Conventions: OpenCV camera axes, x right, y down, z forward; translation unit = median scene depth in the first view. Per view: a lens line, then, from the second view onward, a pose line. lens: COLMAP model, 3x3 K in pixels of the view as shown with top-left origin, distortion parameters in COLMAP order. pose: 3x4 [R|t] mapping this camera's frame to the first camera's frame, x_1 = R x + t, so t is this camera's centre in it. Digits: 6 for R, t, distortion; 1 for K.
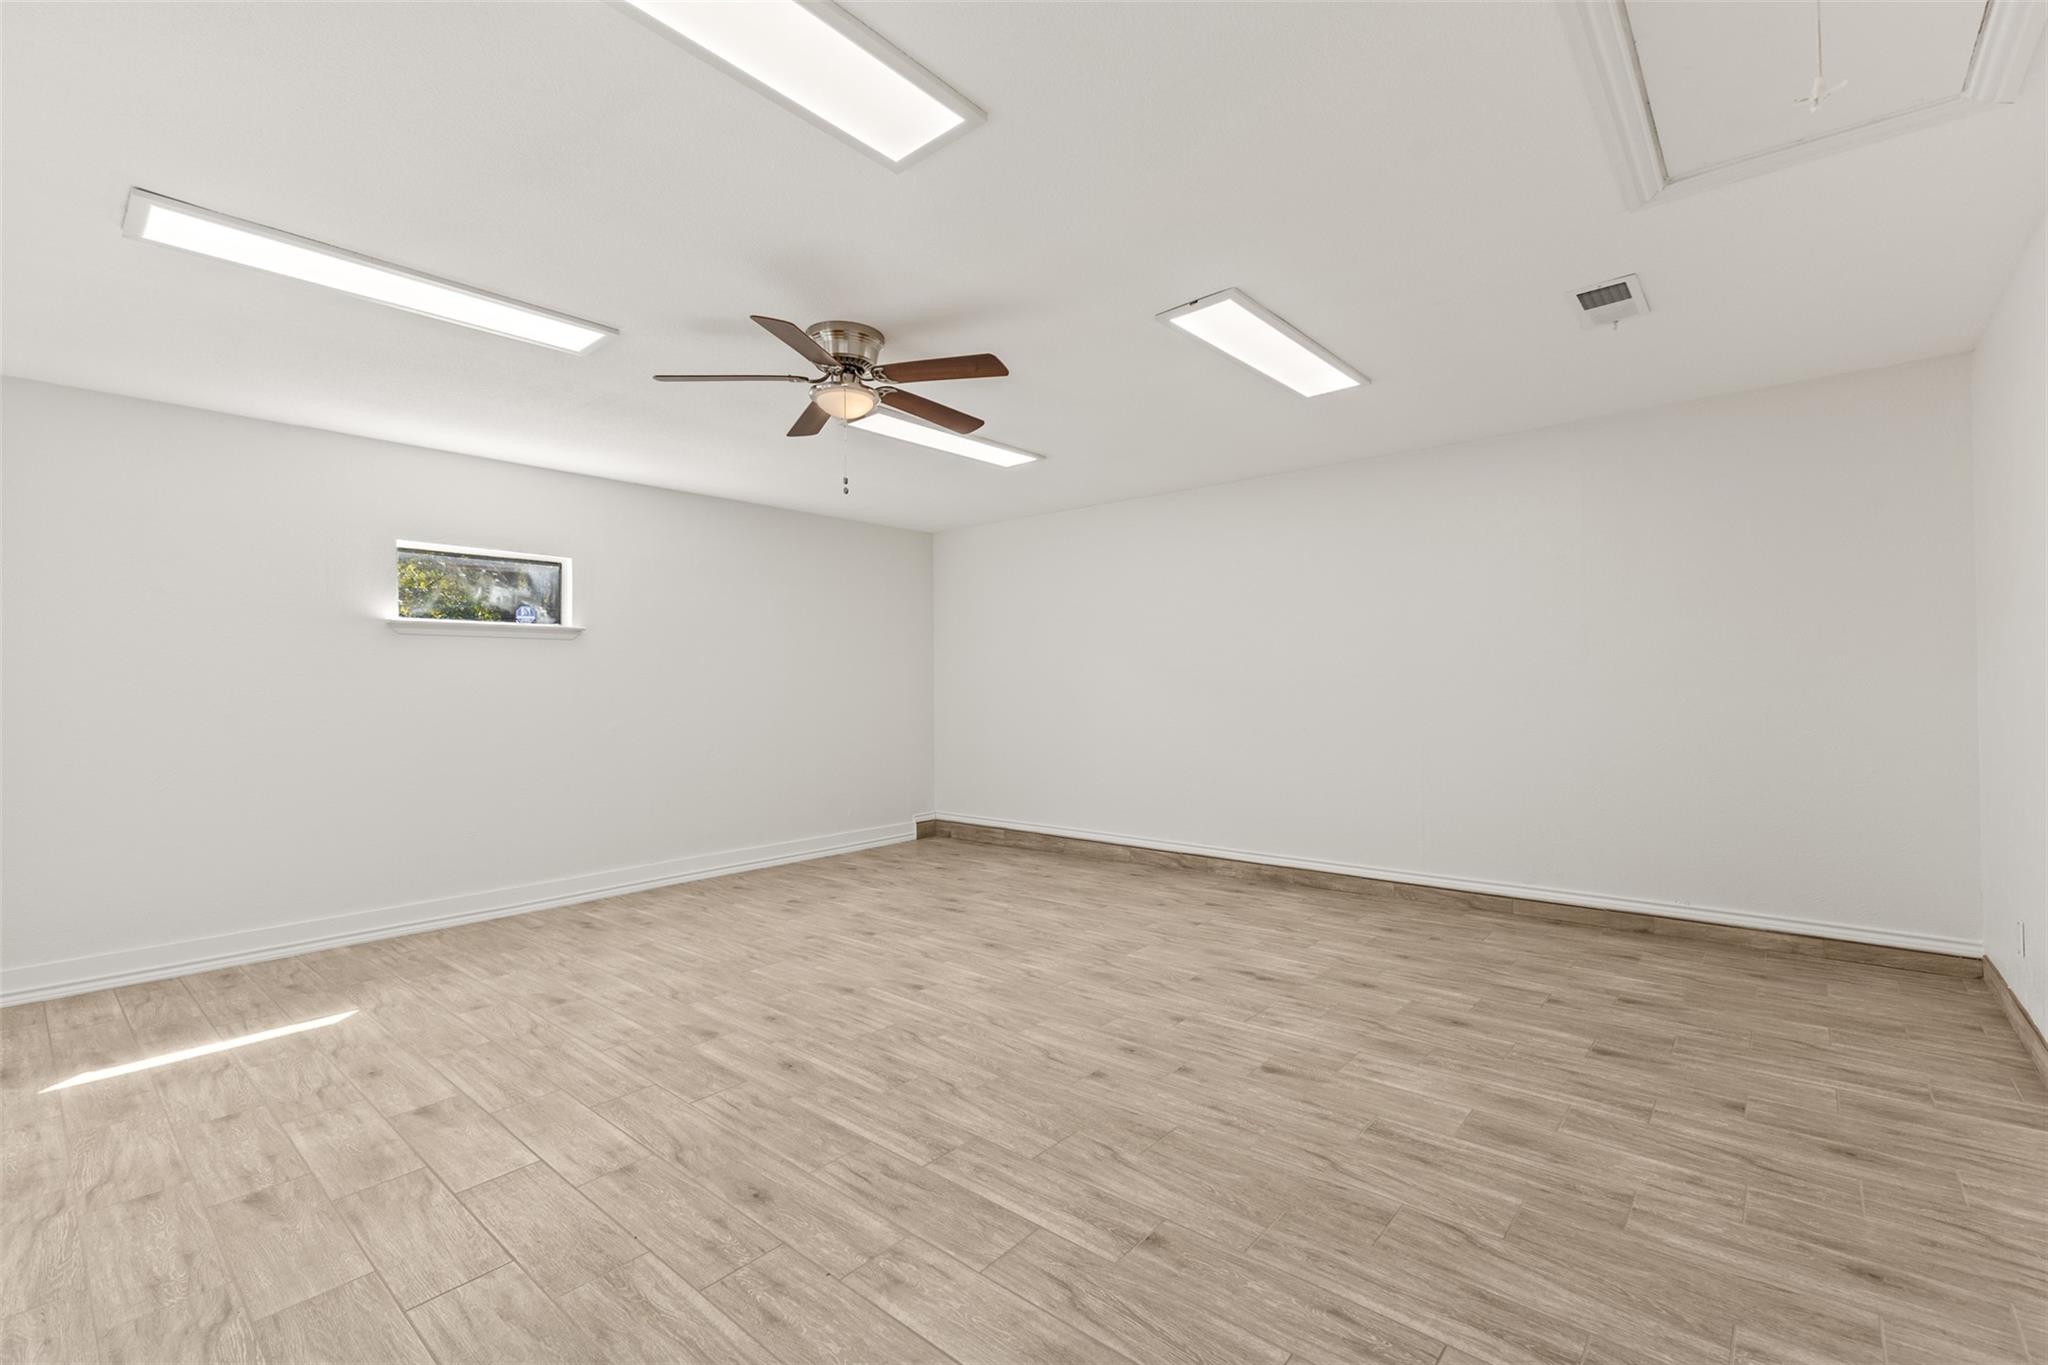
lens RADIAL K [[879.7, 0, 1029.5], [0, 879.7, 662.3], [0, 0, 1]] dist [0.014049, -0.005782]
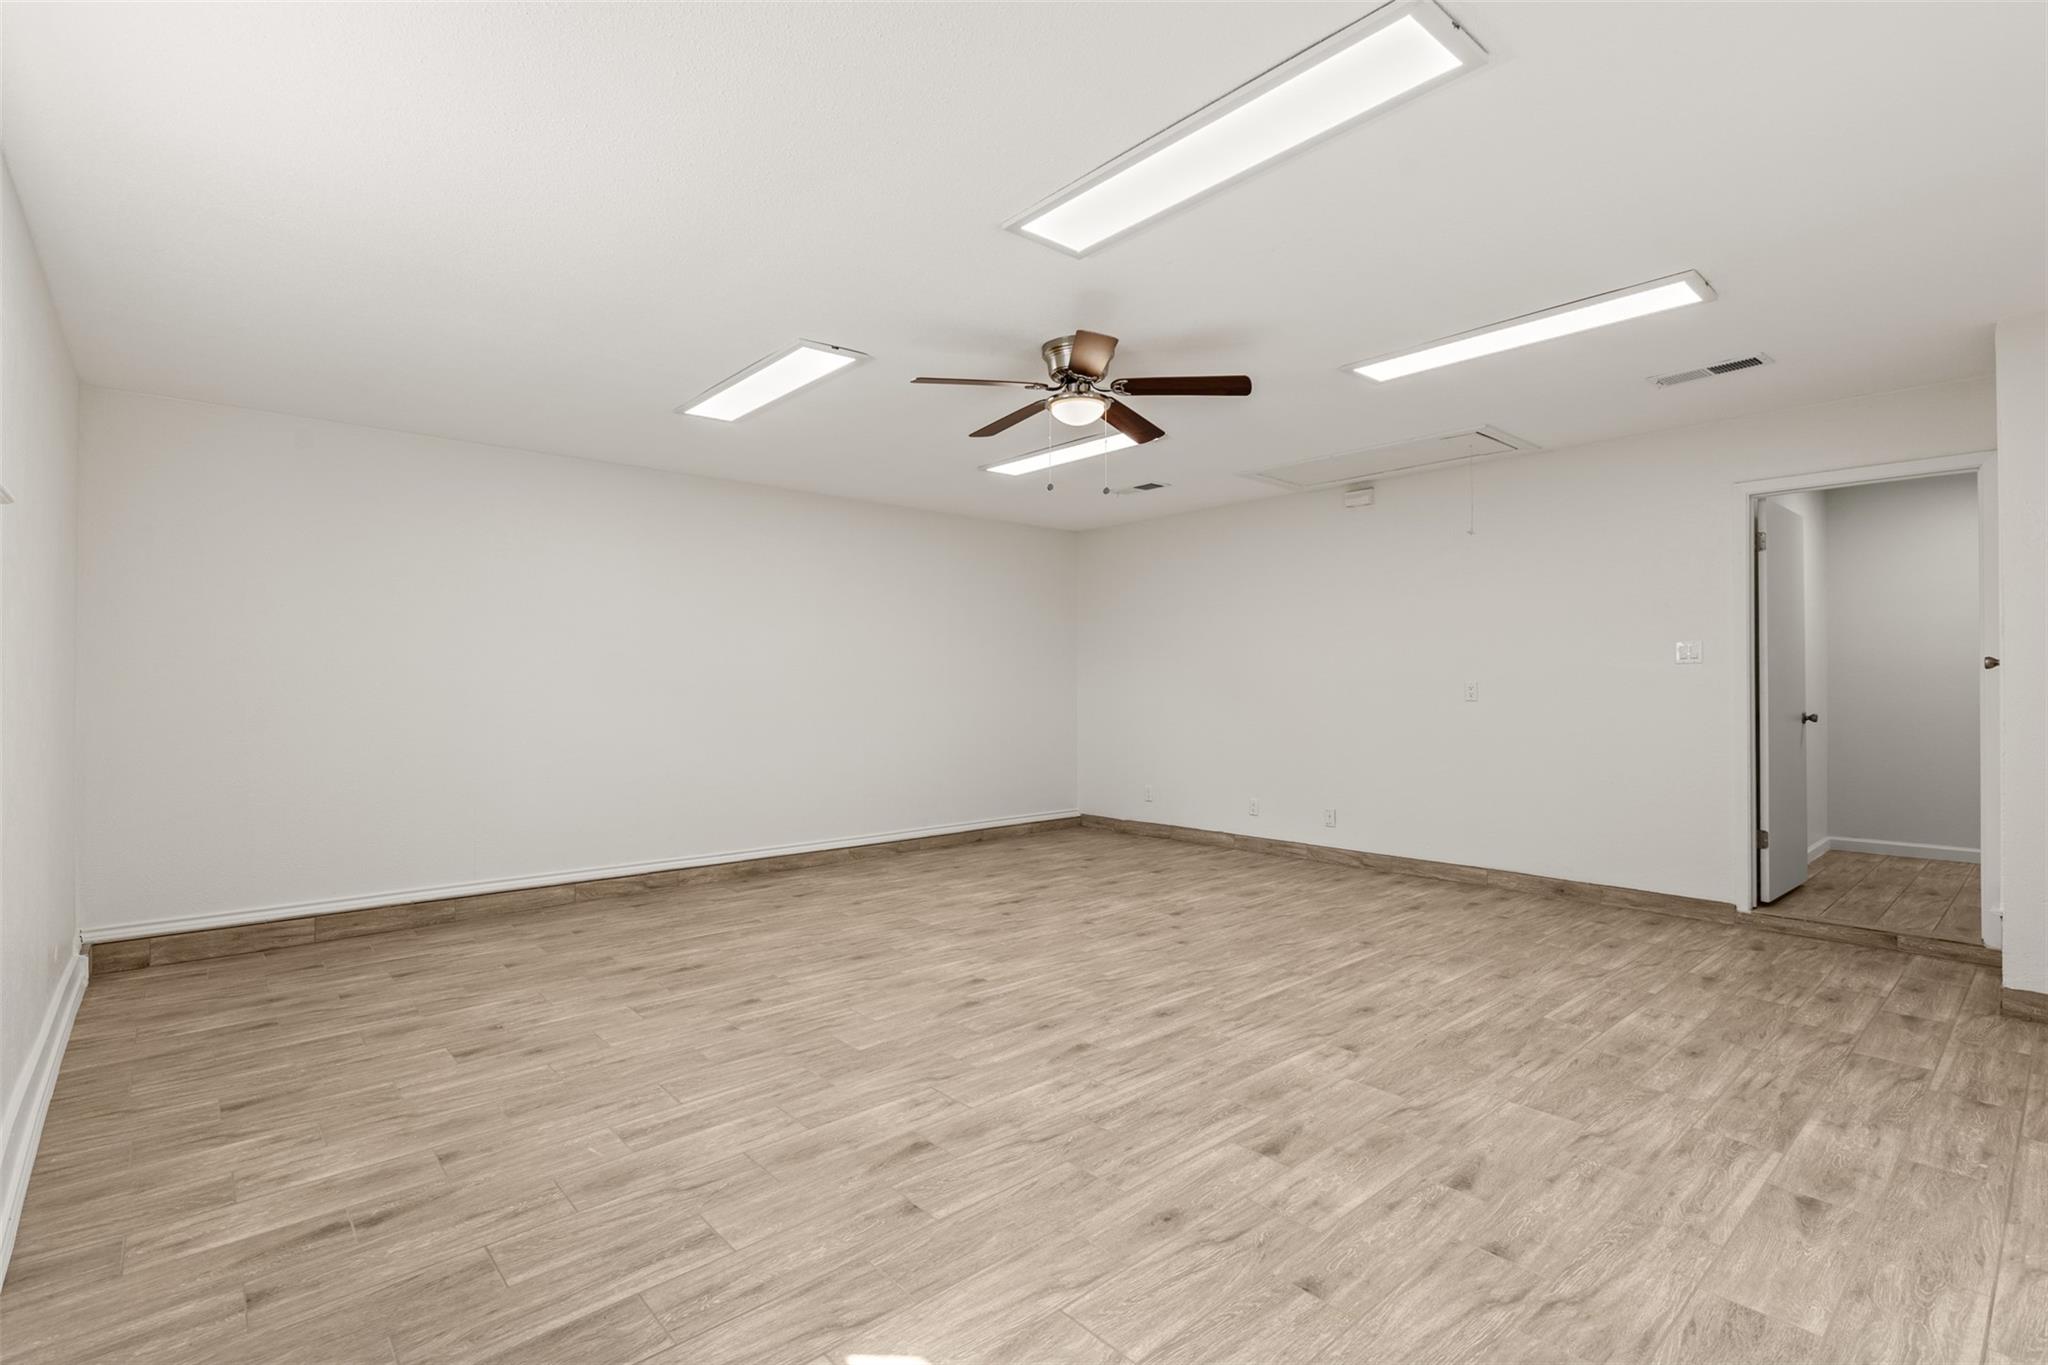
lens RADIAL K [[952.9, 0, 1024.0], [0, 952.9, 682.5], [0, 0, 1]] dist [0.006834, -0.006636]
pose [[0.134902, 0.015809, 0.990733, -1.381393], [-0.026519, 0.999572, -0.012339, 0.048073], [-0.990504, -0.024609, 0.135264, 0.933329]]
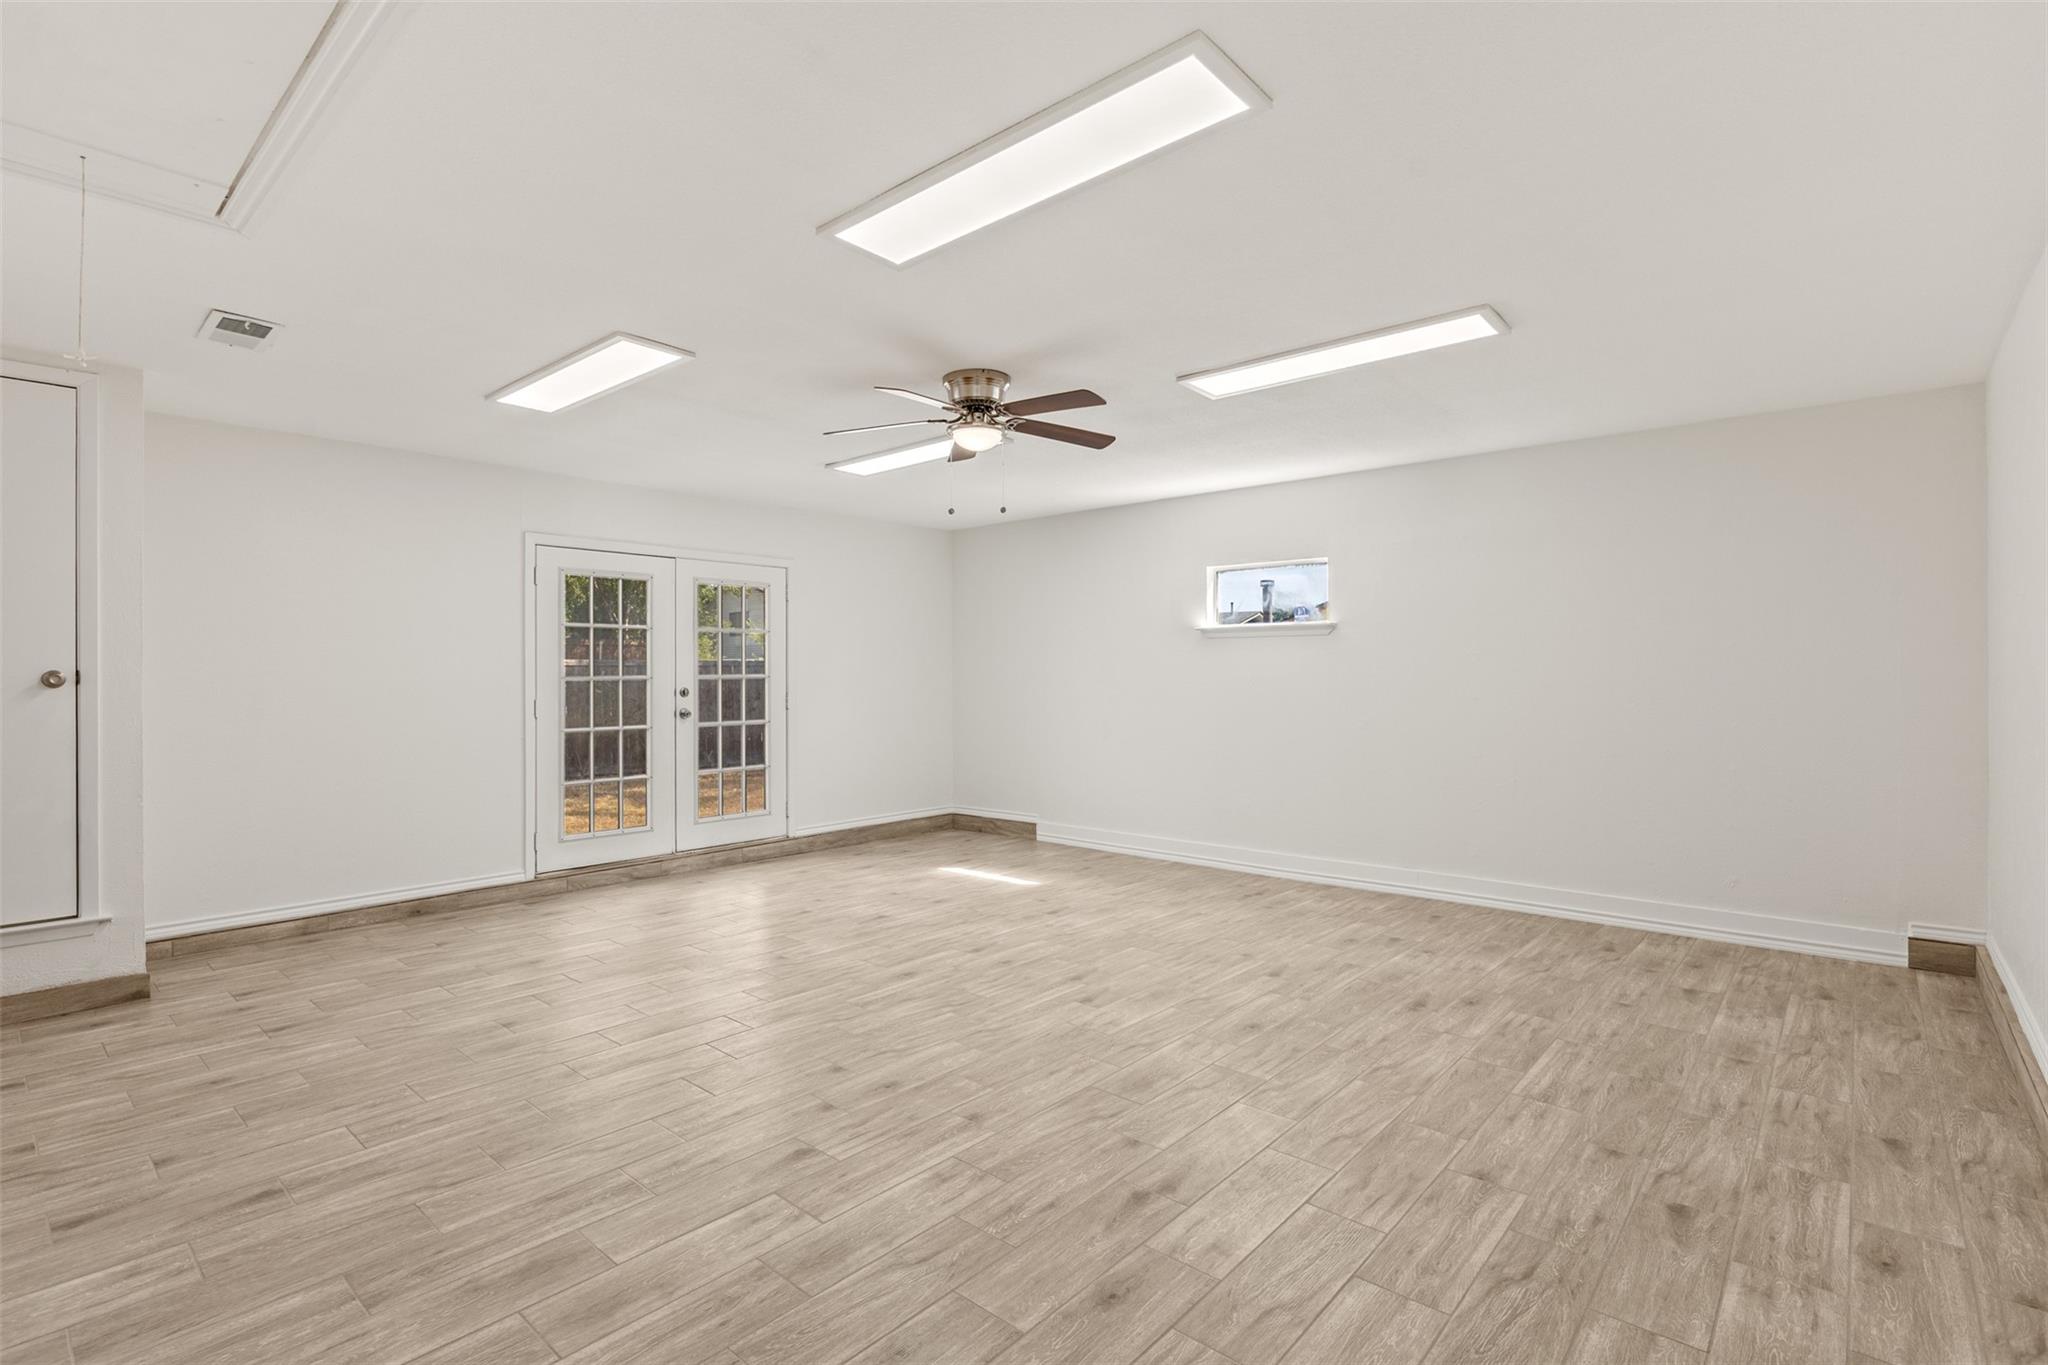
lens RADIAL K [[952.9, 0, 1024.0], [0, 952.9, 682.5], [0, 0, 1]] dist [0.006834, -0.006636]
pose [[-0.007990, 0.016013, -0.999840, 1.048171], [0.033762, 0.999306, 0.015734, 0.002932], [0.999398, -0.033631, -0.008525, 1.097452]]
